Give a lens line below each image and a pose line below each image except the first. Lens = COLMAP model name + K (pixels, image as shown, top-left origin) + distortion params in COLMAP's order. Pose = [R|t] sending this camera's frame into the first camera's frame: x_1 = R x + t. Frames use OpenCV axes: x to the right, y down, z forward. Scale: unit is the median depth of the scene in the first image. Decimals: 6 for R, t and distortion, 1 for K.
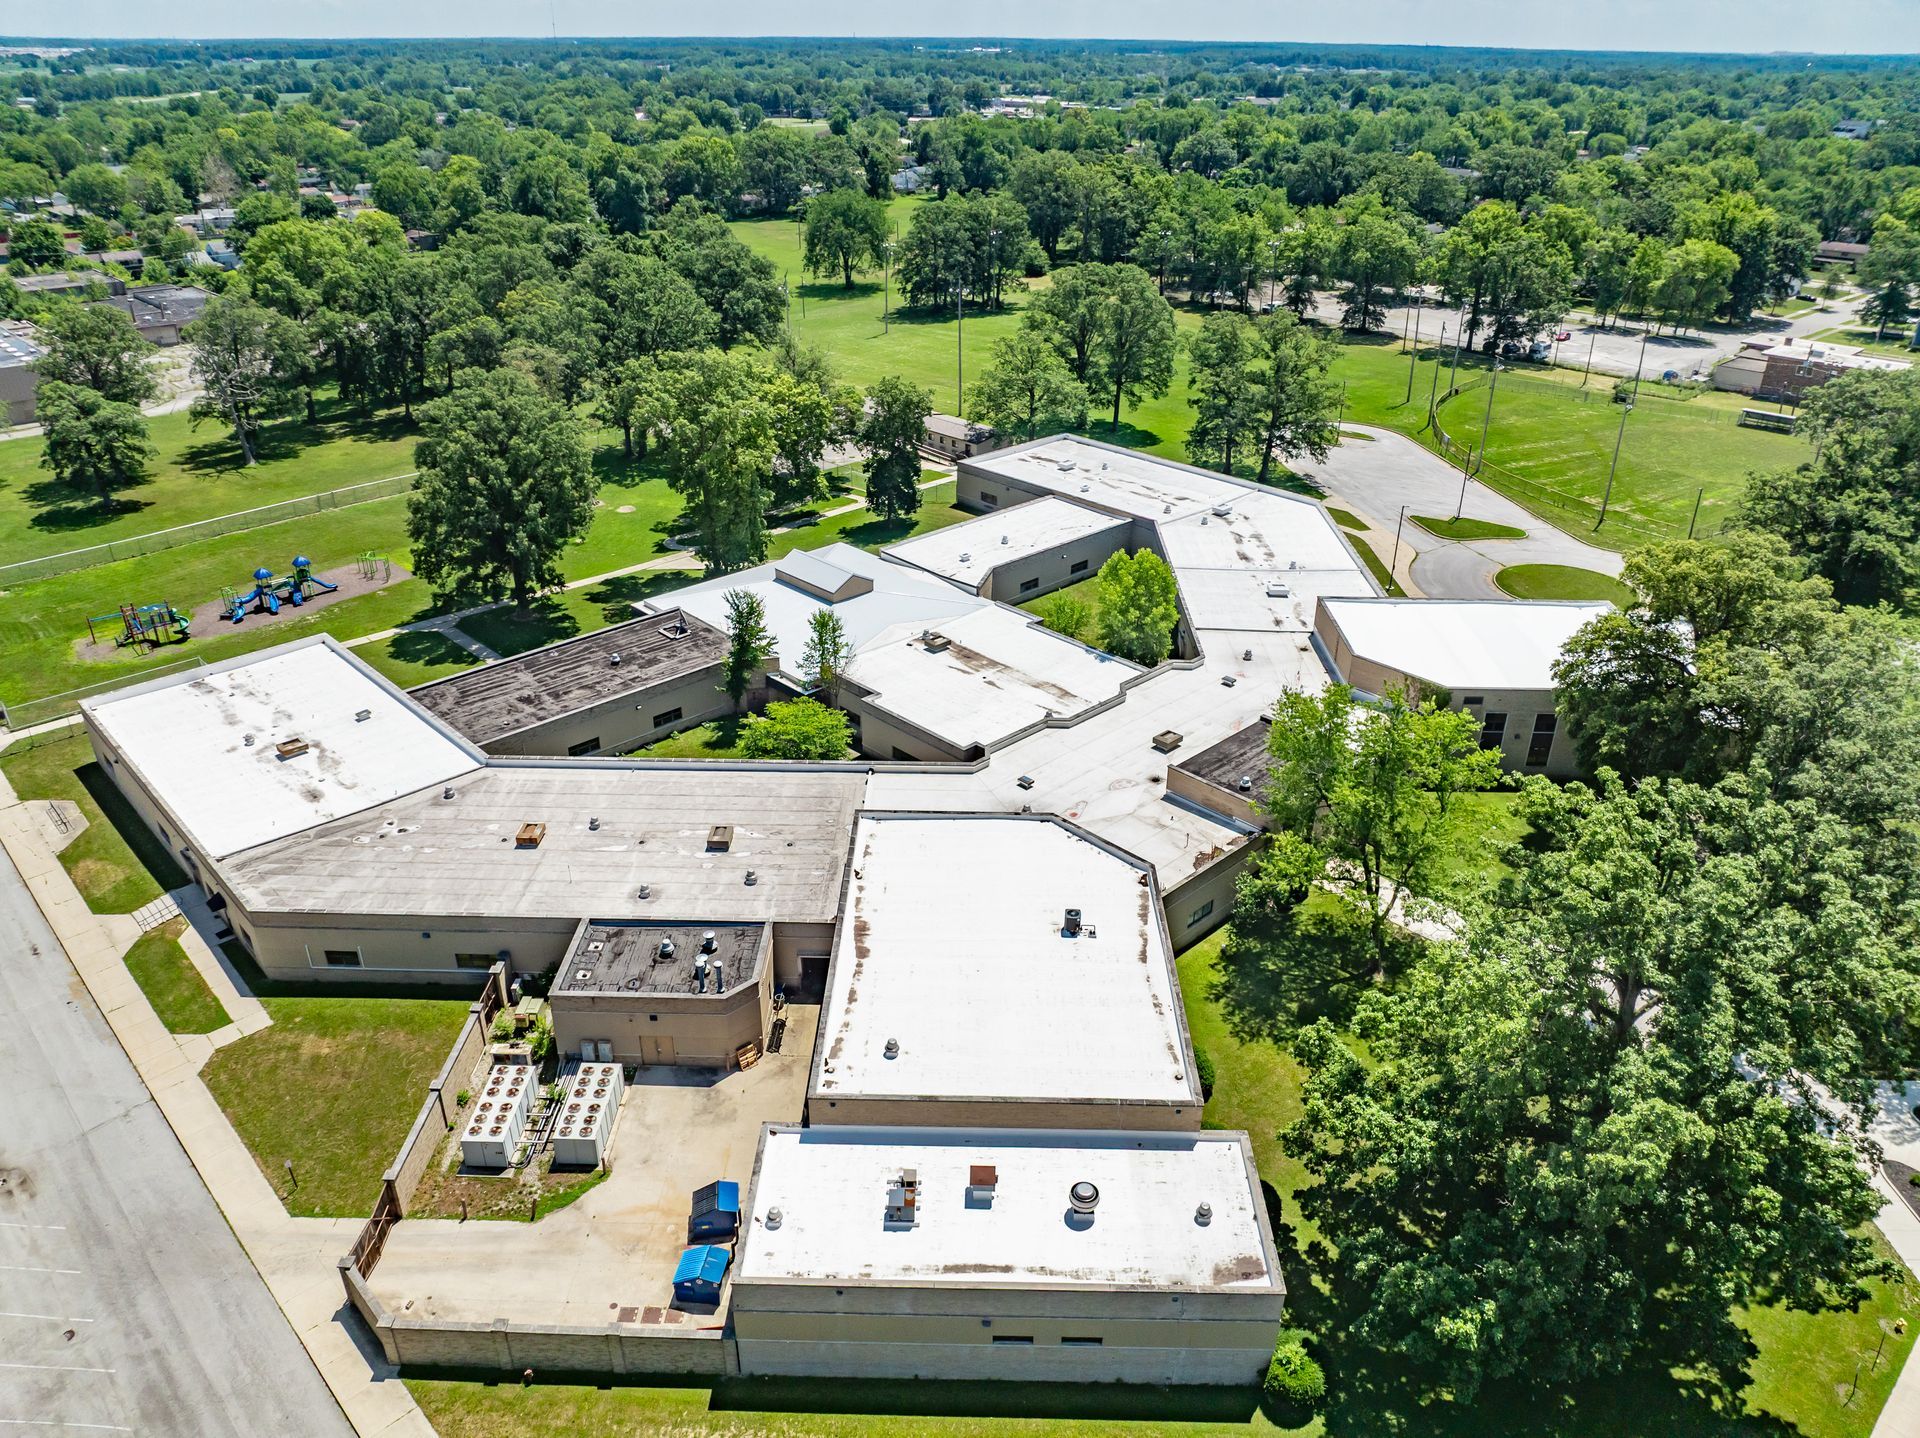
lens RADIAL K [[1343.6, 0, 956.2], [0, 1343.6, 720.4], [0, 0, 1]] dist [-0.035811, -0.000271]
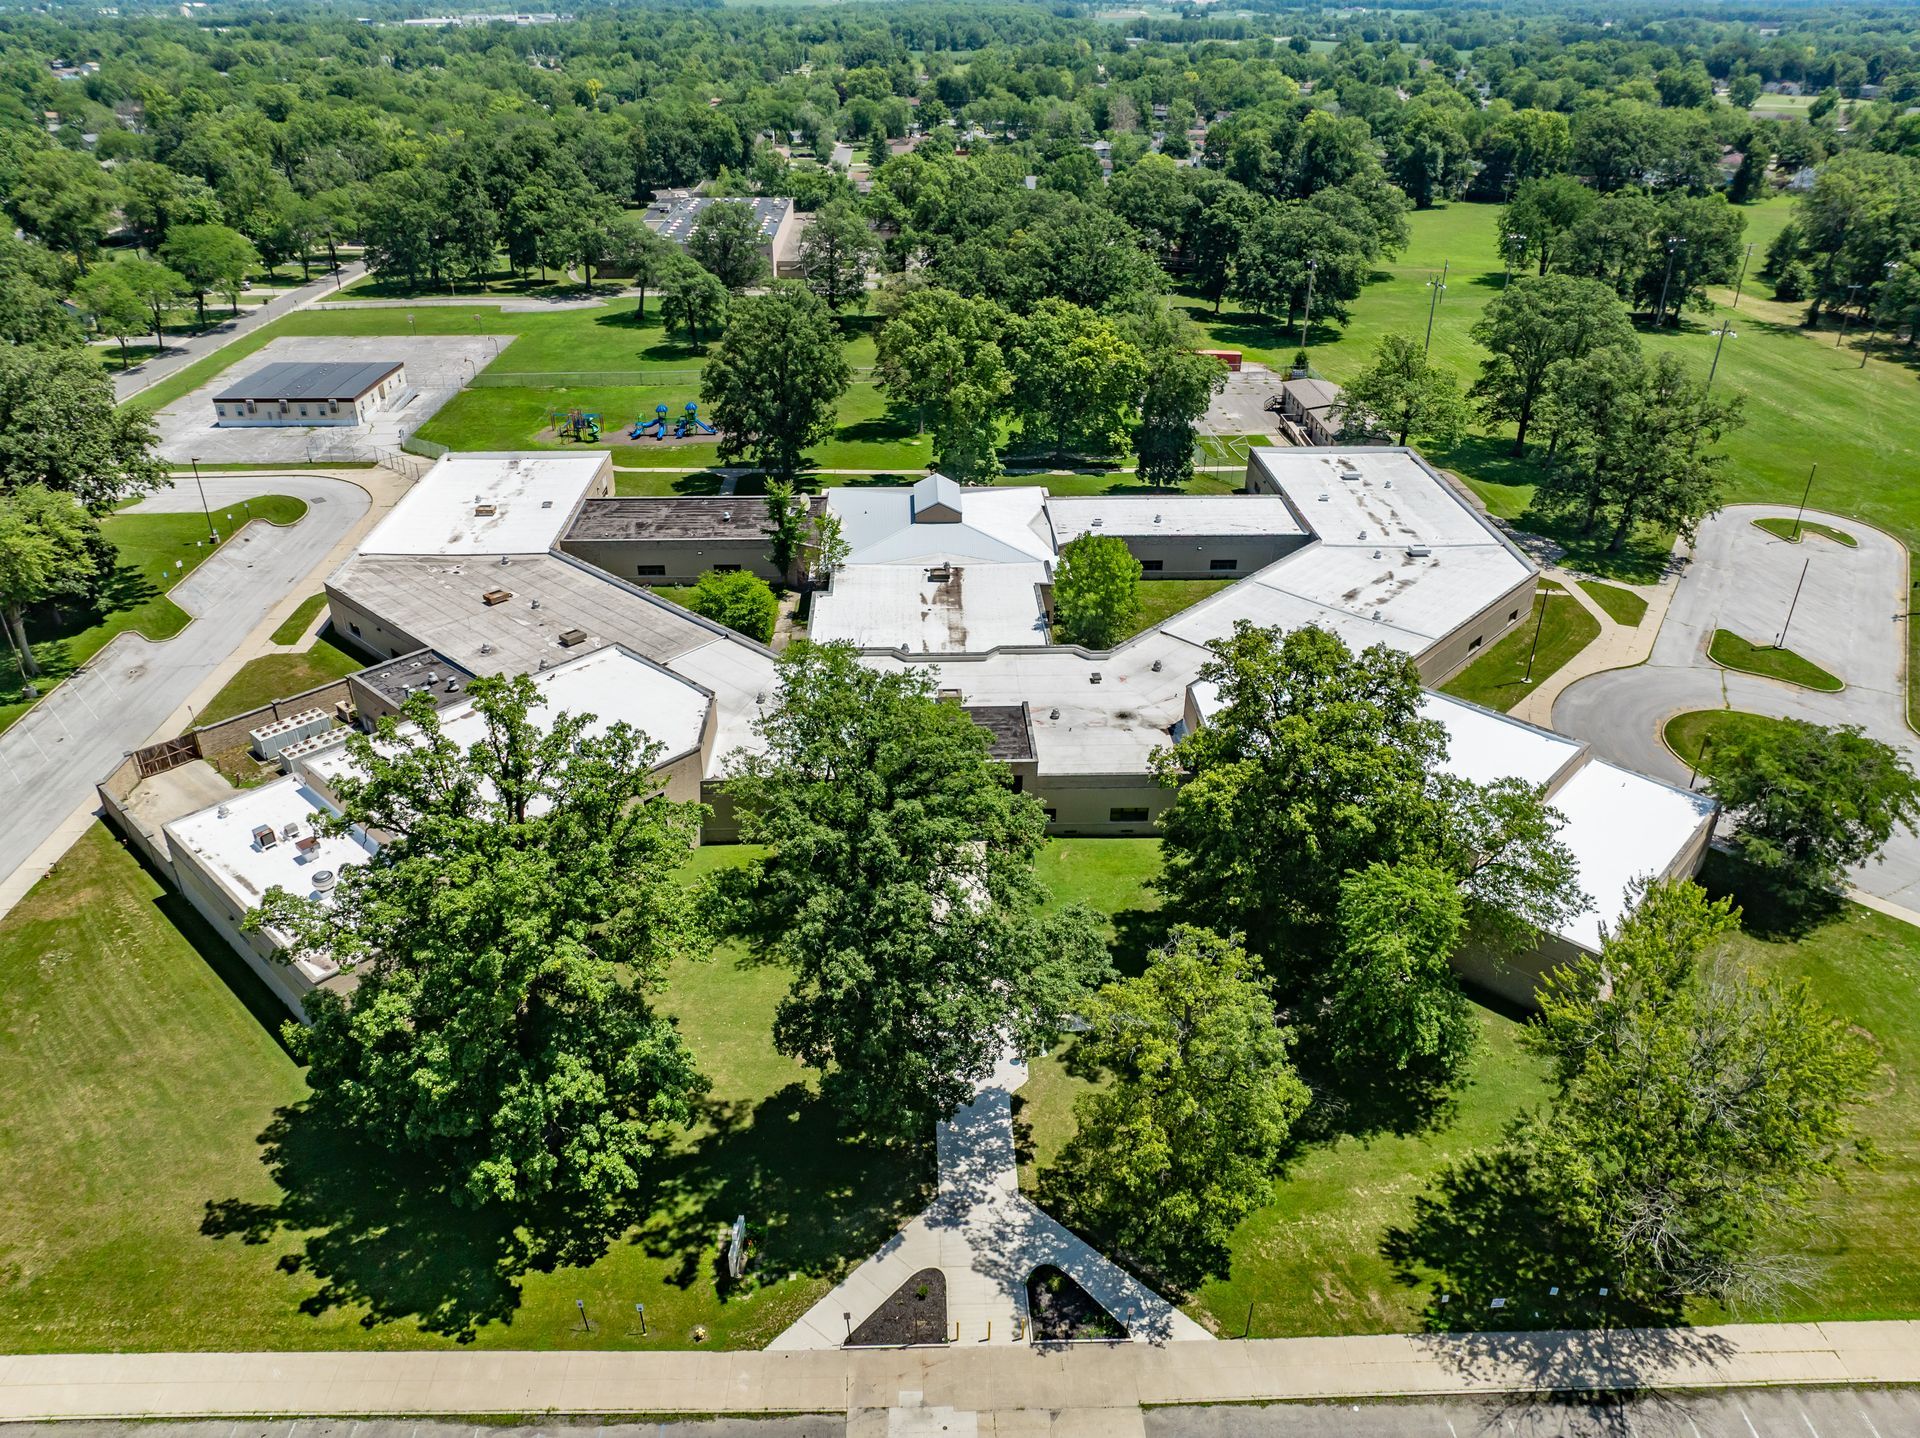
lens RADIAL K [[1345.7, 0, 960.0], [0, 1345.7, 719.0], [0, 0, 1]] dist [-0.037253, 0.000480]
pose [[0.745488, 0.320724, -0.584280, 0.598657], [-0.304867, 0.943619, 0.128990, -0.081203], [0.592709, 0.081967, 0.801235, 0.118421]]
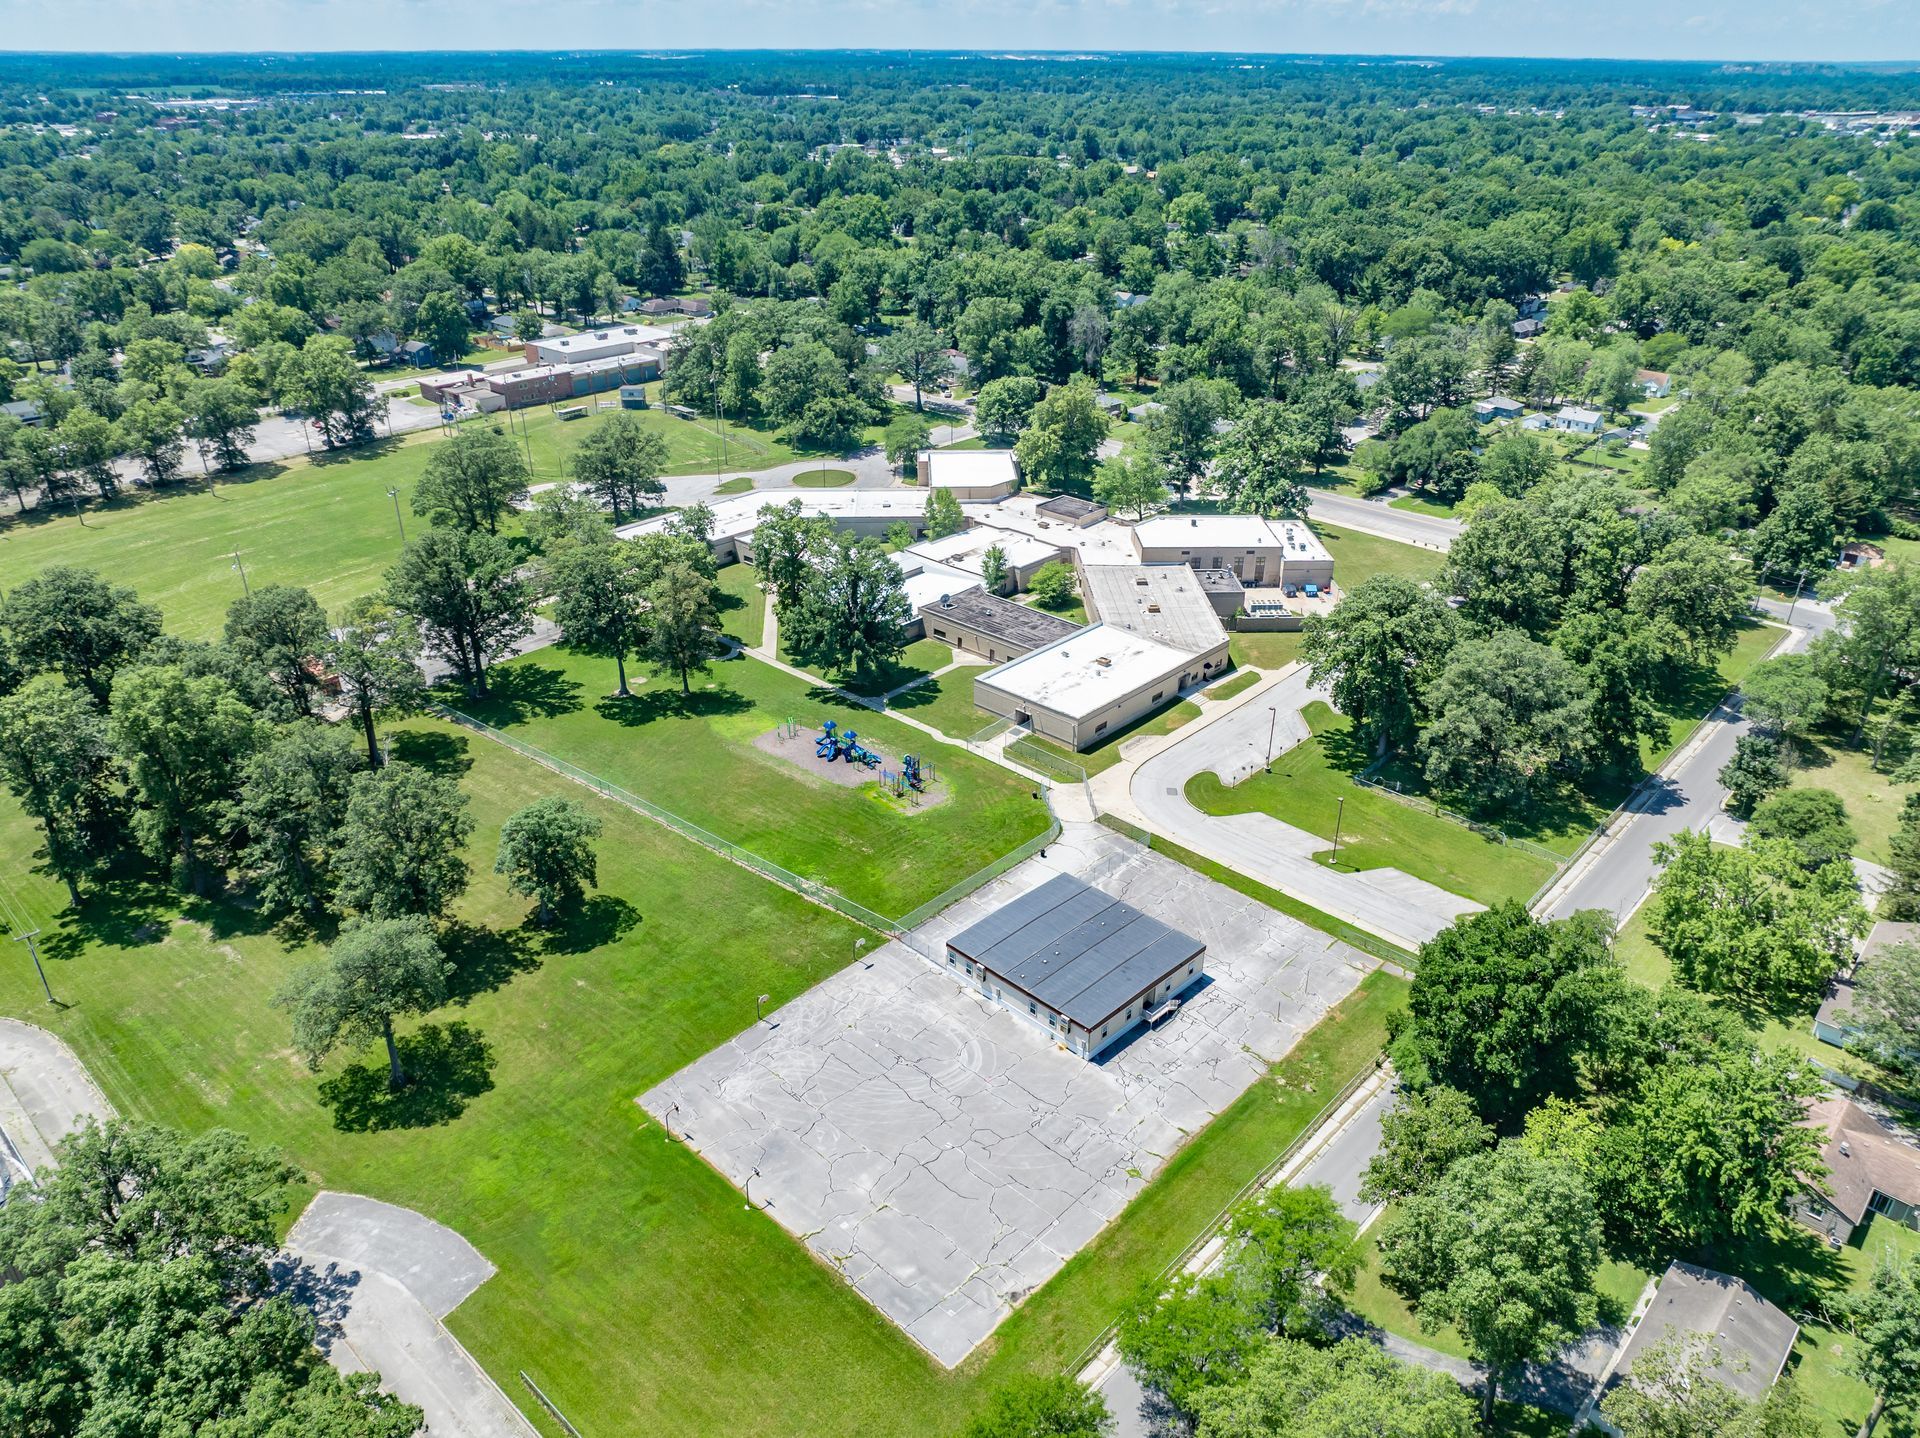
lens RADIAL K [[1343.6, 0, 956.2], [0, 1343.6, 720.4], [0, 0, 1]] dist [-0.035811, -0.000271]
pose [[-0.049509, -0.460621, 0.886215, -1.771728], [0.453154, 0.780360, 0.430917, -0.679130], [-0.890056, 0.422926, 0.170097, 0.659151]]
